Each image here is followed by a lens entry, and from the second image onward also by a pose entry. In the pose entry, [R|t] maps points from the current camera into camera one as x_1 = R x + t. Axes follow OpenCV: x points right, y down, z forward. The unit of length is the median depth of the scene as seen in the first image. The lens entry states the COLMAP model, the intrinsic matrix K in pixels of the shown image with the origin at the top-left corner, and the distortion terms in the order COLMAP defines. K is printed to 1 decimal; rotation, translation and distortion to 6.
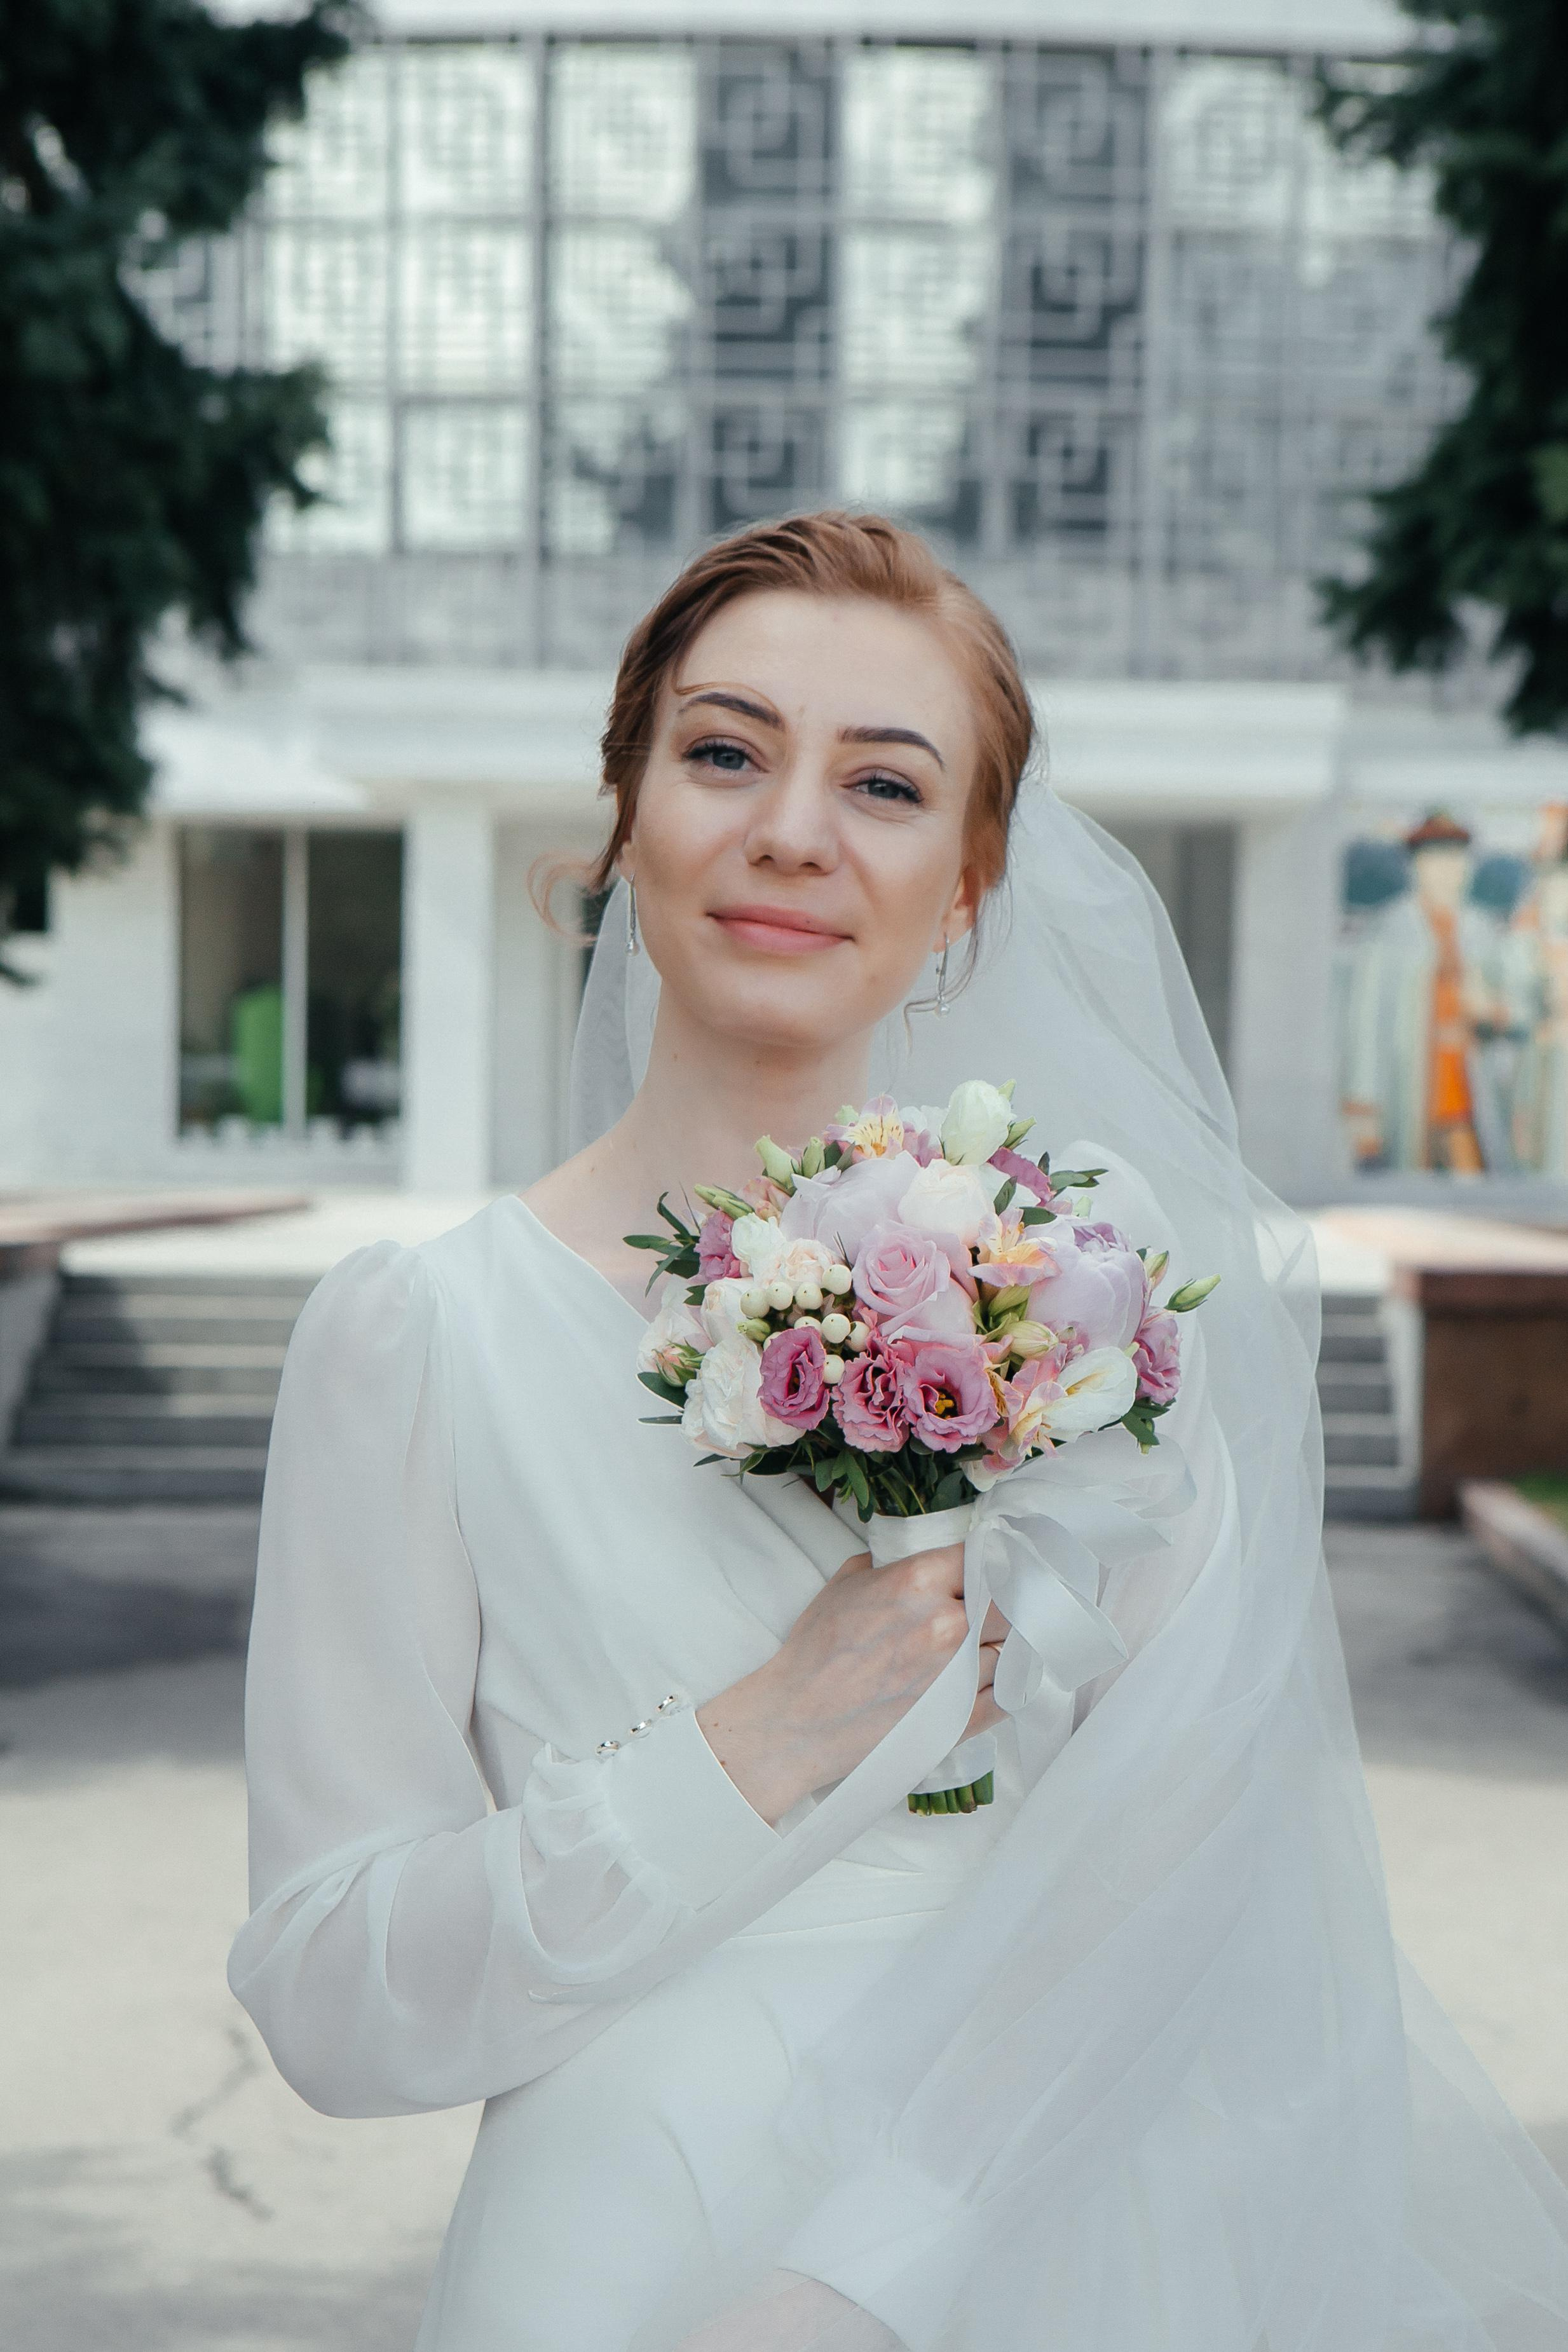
lens RADIAL K [[4699.7, 0, 784.0], [0, 4699.7, 1176.0], [0, 0, 1]] dist [0.048634, 0.171086]
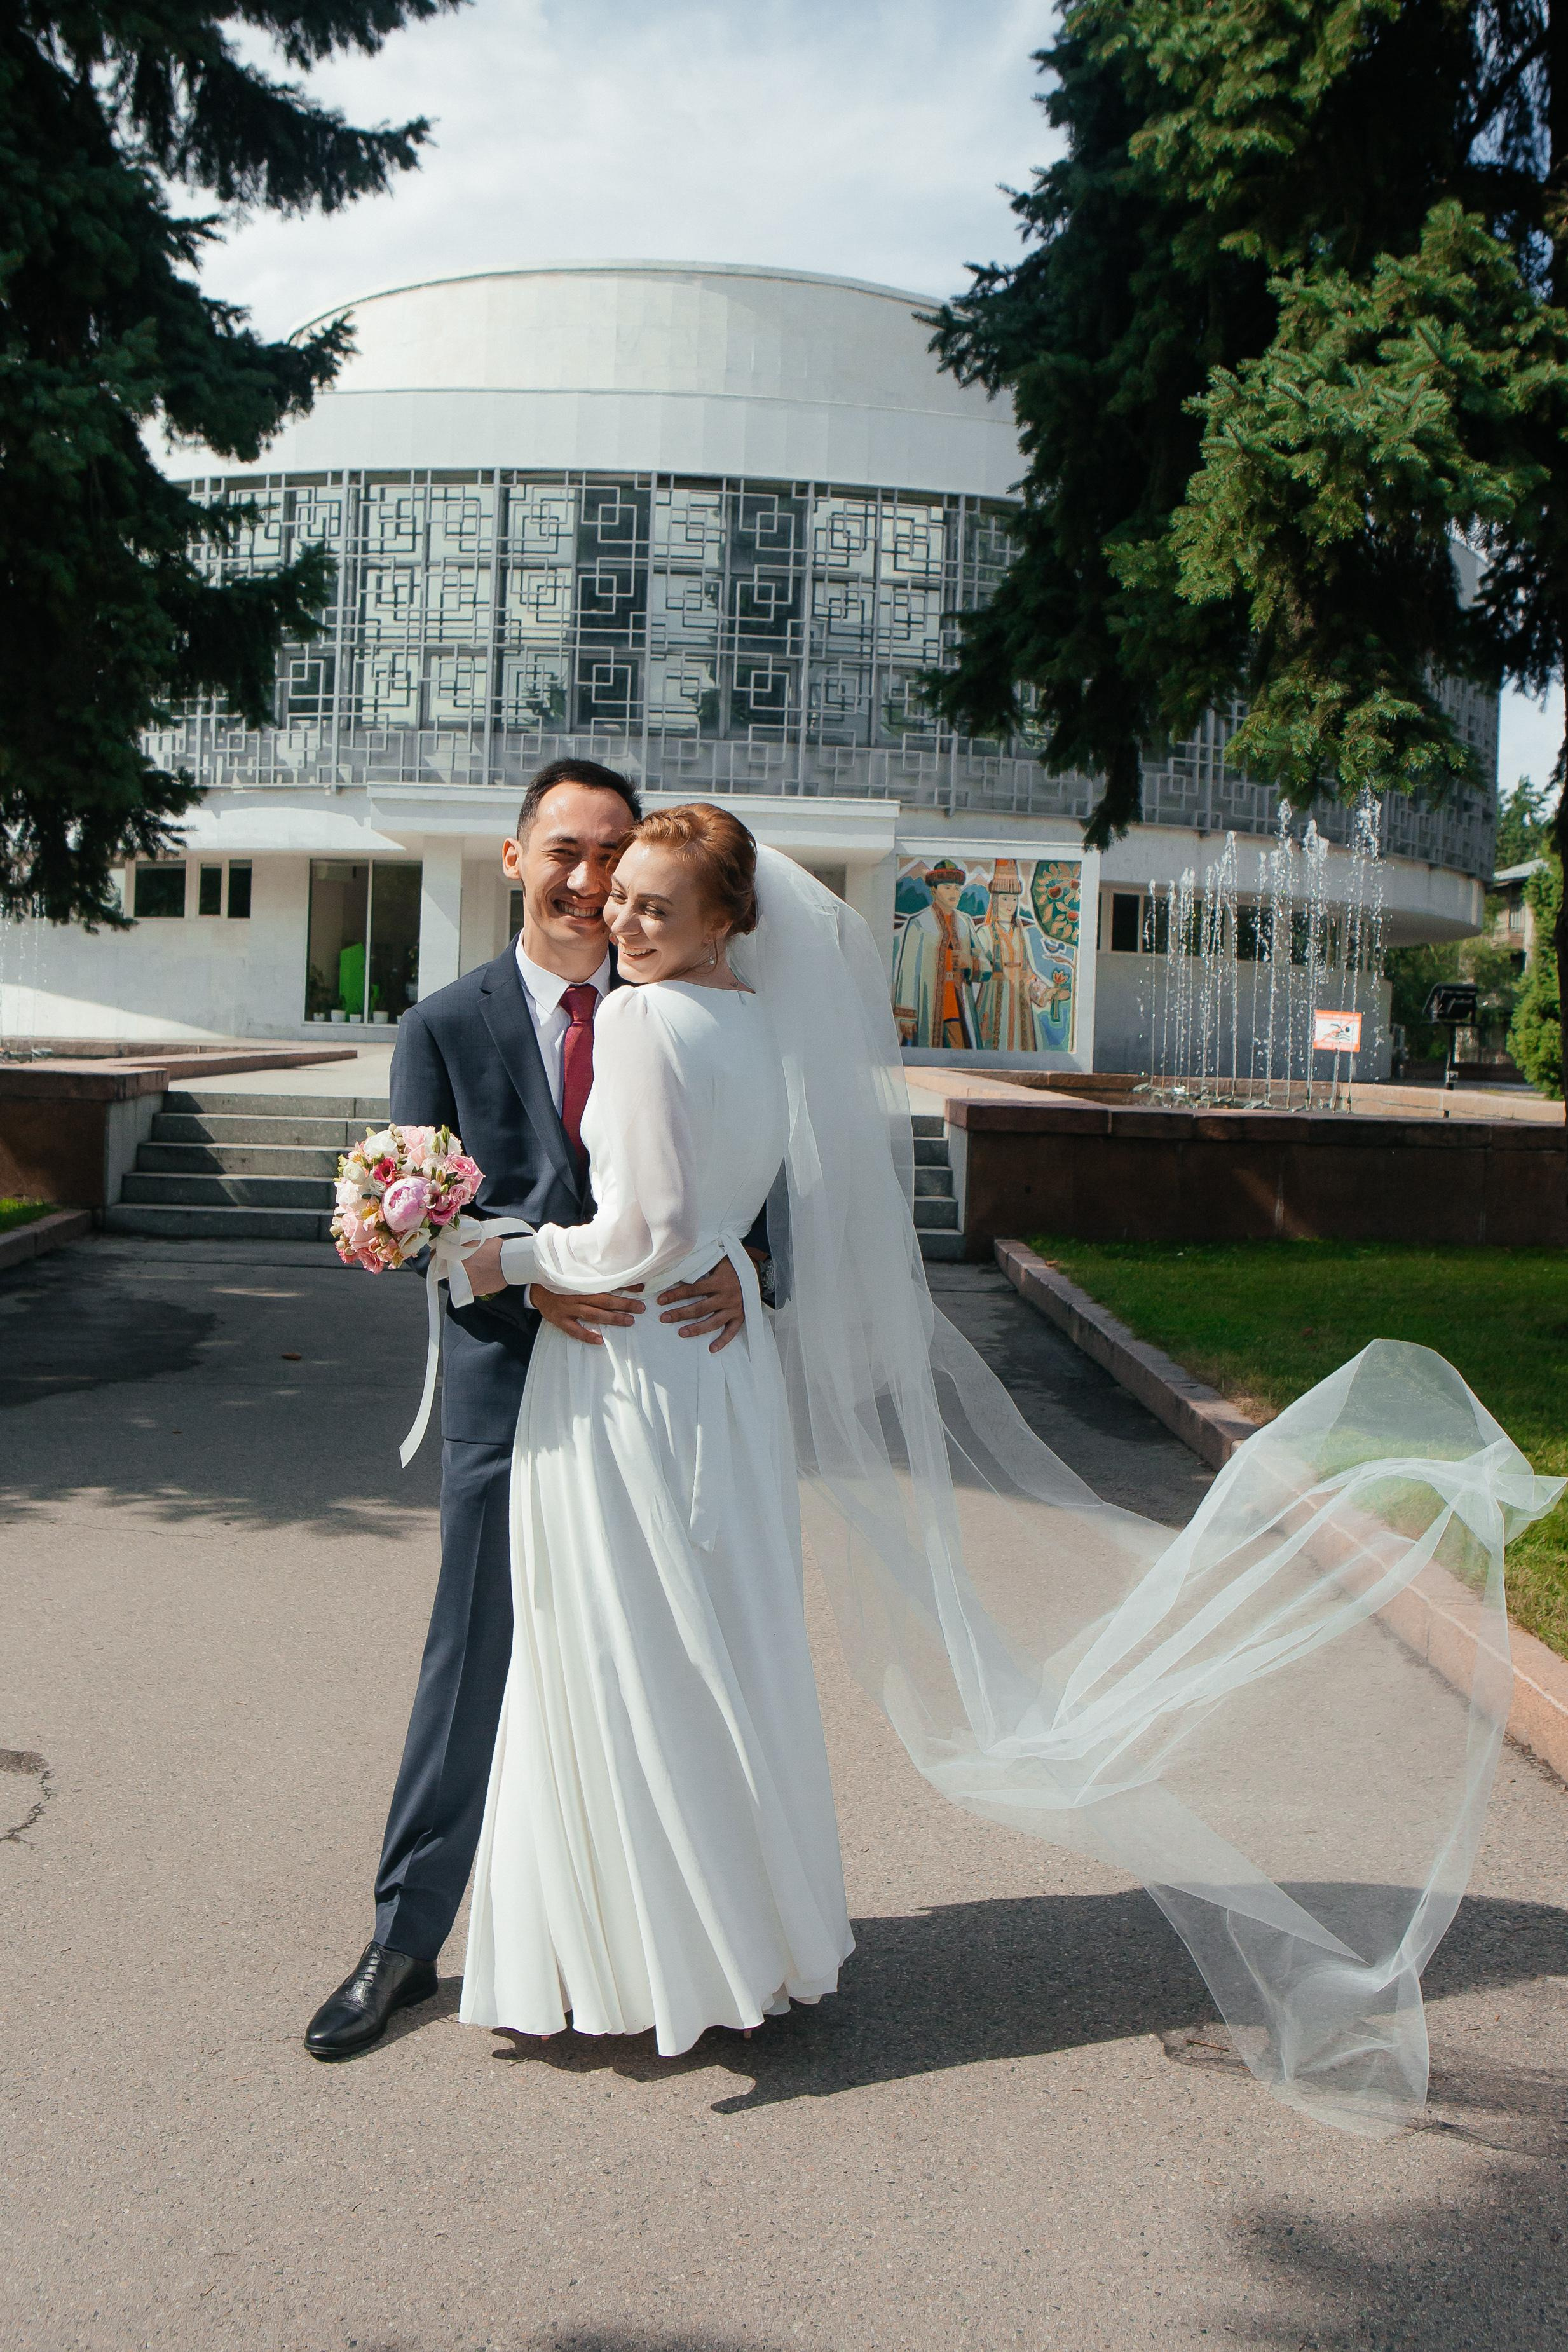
lens RADIAL K [[1993.0, 0, 784.0], [0, 1993.0, 1176.0], [0, 0, 1]] dist [-0.132001, 0.002045]
pose [[0.996948, 0.011377, 0.077229, 0.007626], [-0.016500, 0.997681, 0.066033, -0.000276], [-0.076299, -0.067106, 0.994824, 0.153693]]
